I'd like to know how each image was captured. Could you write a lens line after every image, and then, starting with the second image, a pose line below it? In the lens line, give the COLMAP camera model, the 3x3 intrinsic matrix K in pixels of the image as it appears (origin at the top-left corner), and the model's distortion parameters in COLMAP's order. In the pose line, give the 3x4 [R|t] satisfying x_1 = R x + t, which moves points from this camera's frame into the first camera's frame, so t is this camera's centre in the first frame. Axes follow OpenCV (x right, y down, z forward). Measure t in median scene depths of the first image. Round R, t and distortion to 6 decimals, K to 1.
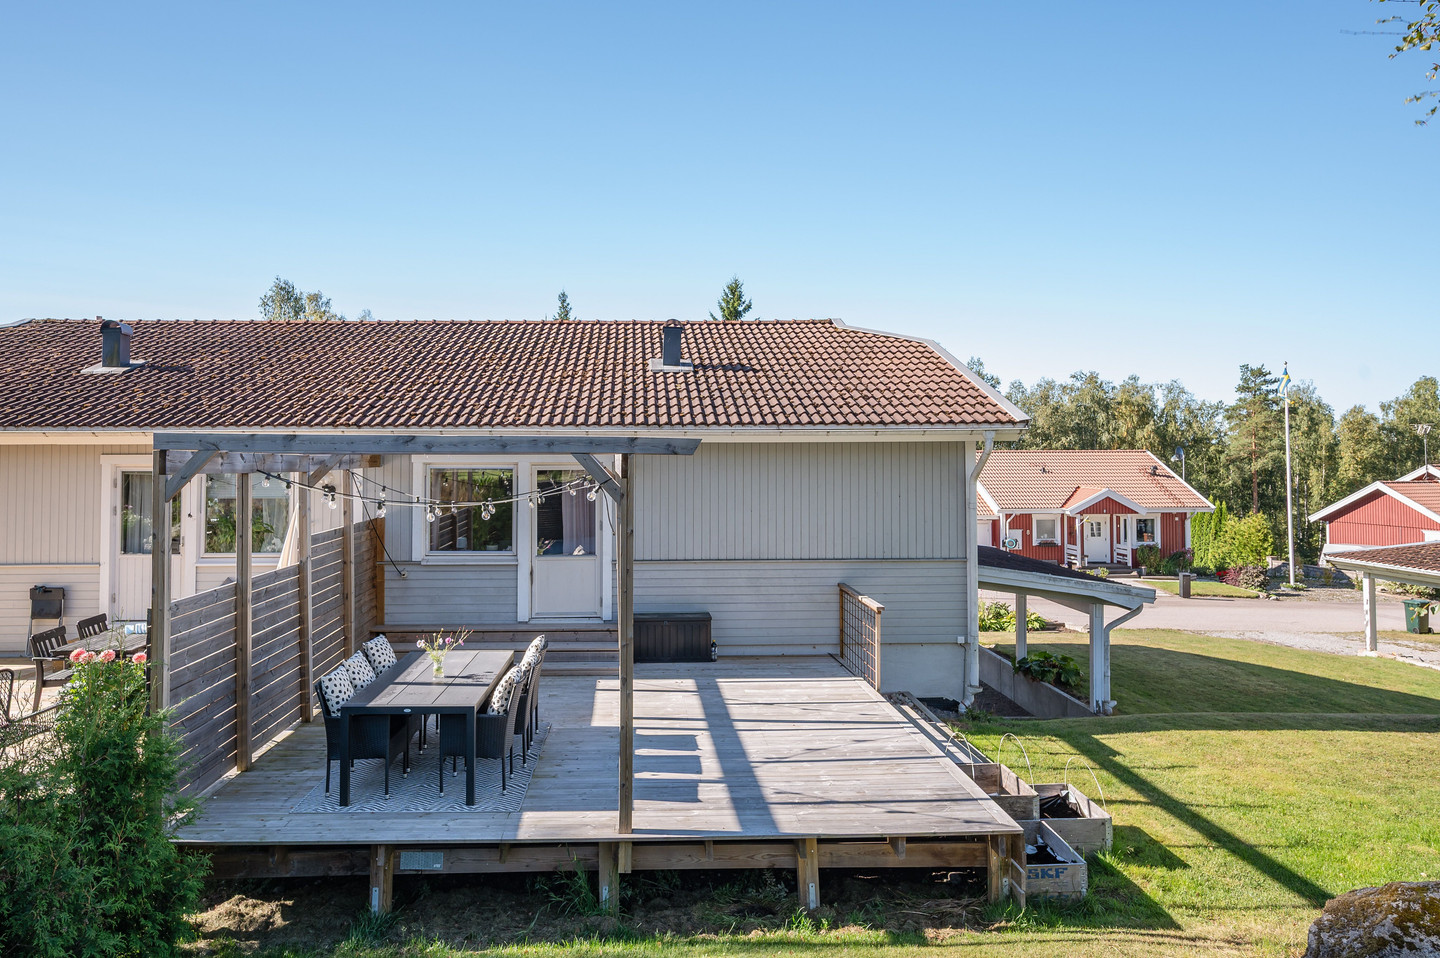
lens RADIAL K [[926.2, 0, 725.5], [0, 926.2, 430.5], [0, 0, 1]] dist [0.000295, -0.000299]
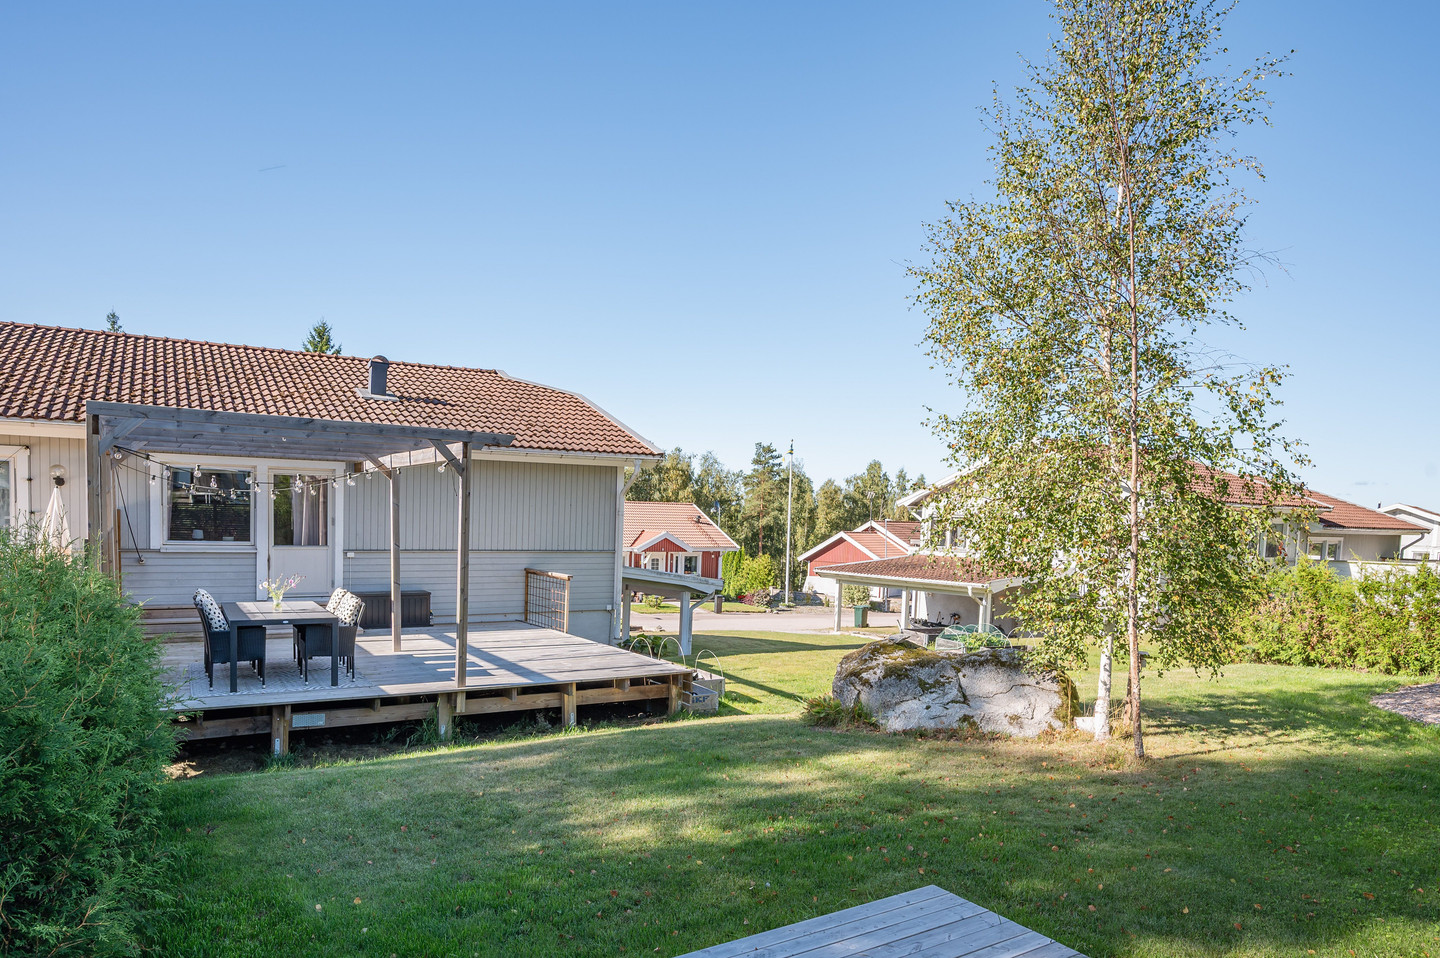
lens RADIAL K [[830.4, 0, 697.6], [0, 830.4, 593.4], [0, 0, 1]] dist [0.006685, 0.000710]
pose [[0.902289, -0.012883, 0.430940, -0.175540], [-0.042337, 0.992075, 0.118302, 0.046434], [-0.429049, -0.124987, 0.894592, -0.205465]]
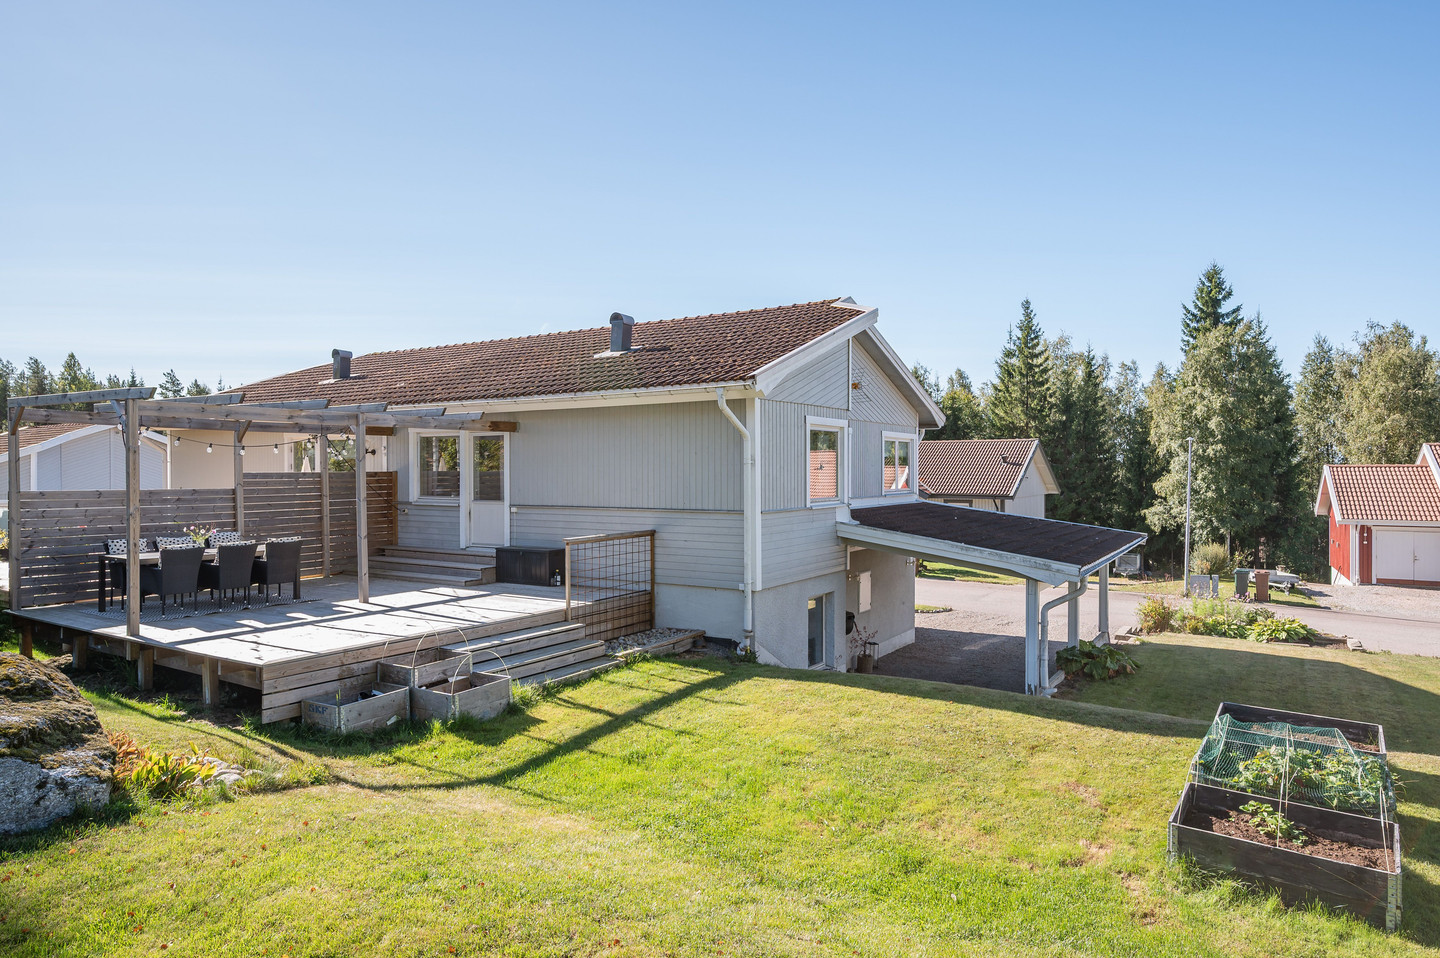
lens RADIAL K [[850.1, 0, 720.0], [0, 850.1, 479.0], [0, 0, 1]] dist [0.000948, 0.000175]
pose [[0.836631, 0.007037, -0.547722, 0.768544], [0.018773, 0.998962, 0.041508, 0.059763], [0.547445, -0.045009, 0.835630, 0.169638]]
